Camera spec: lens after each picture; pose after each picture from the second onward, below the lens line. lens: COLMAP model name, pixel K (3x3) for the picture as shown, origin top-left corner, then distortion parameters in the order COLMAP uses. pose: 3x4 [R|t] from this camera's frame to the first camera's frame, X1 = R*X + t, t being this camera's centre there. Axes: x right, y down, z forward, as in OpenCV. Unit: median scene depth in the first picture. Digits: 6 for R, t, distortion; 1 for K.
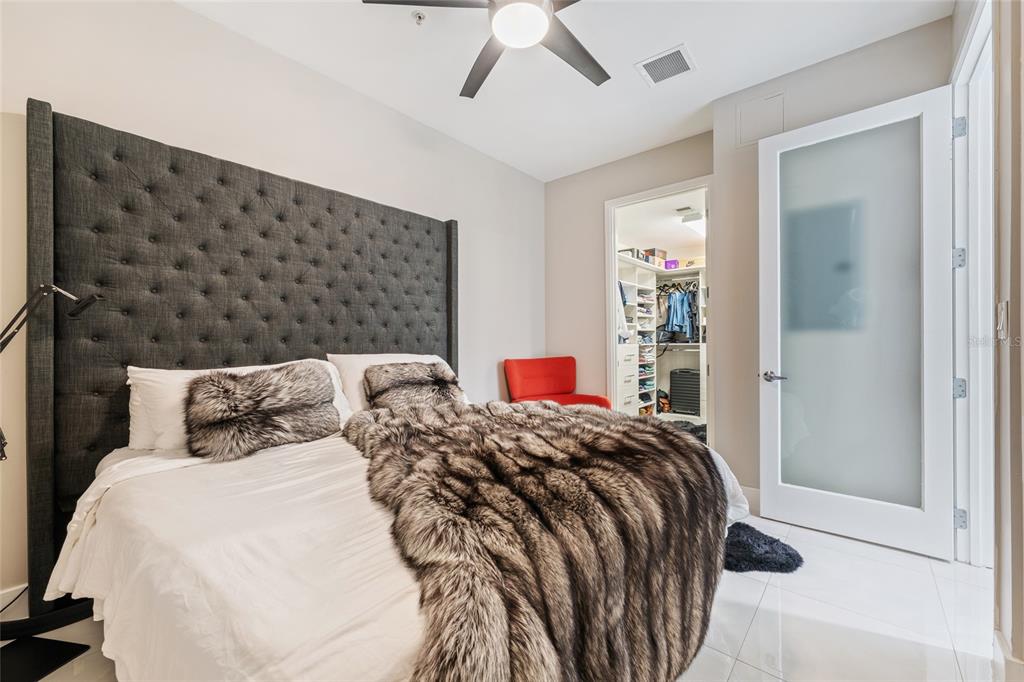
lens RADIAL K [[410.0, 0, 510.8], [0, 410.0, 343.0], [0, 0, 1]] dist [-0.001532, -0.000218]
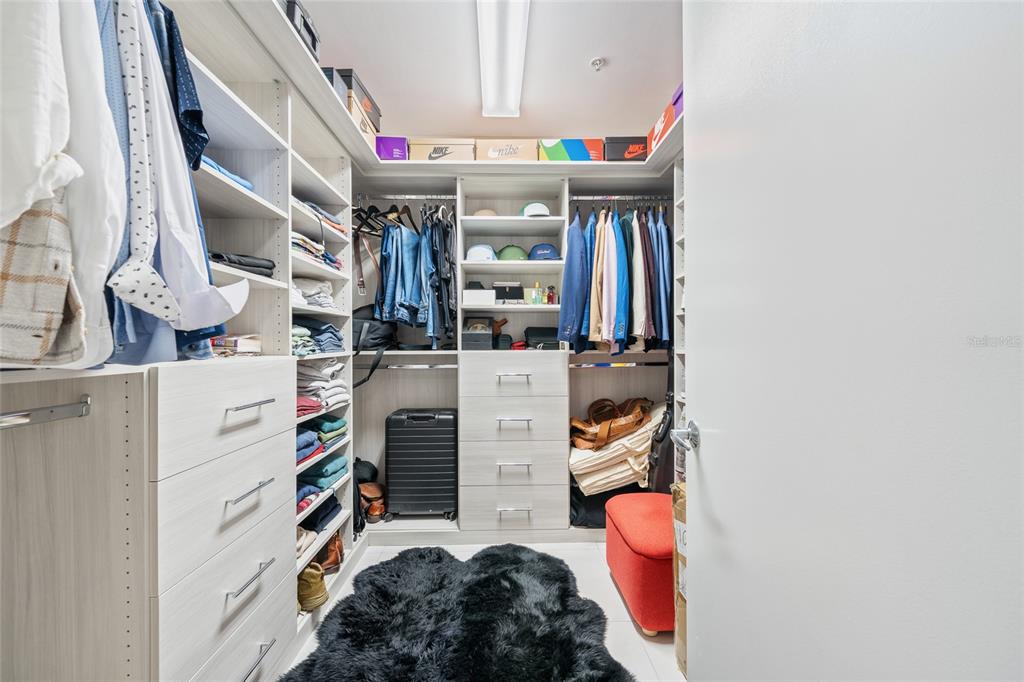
lens RADIAL K [[410.0, 0, 510.8], [0, 410.0, 343.0], [0, 0, 1]] dist [-0.001532, -0.000218]
pose [[0.745615, 0.002040, 0.666374, 0.216469], [0.001878, 0.999985, -0.005162, -0.004250], [-0.666375, 0.005100, 0.745600, 0.634780]]
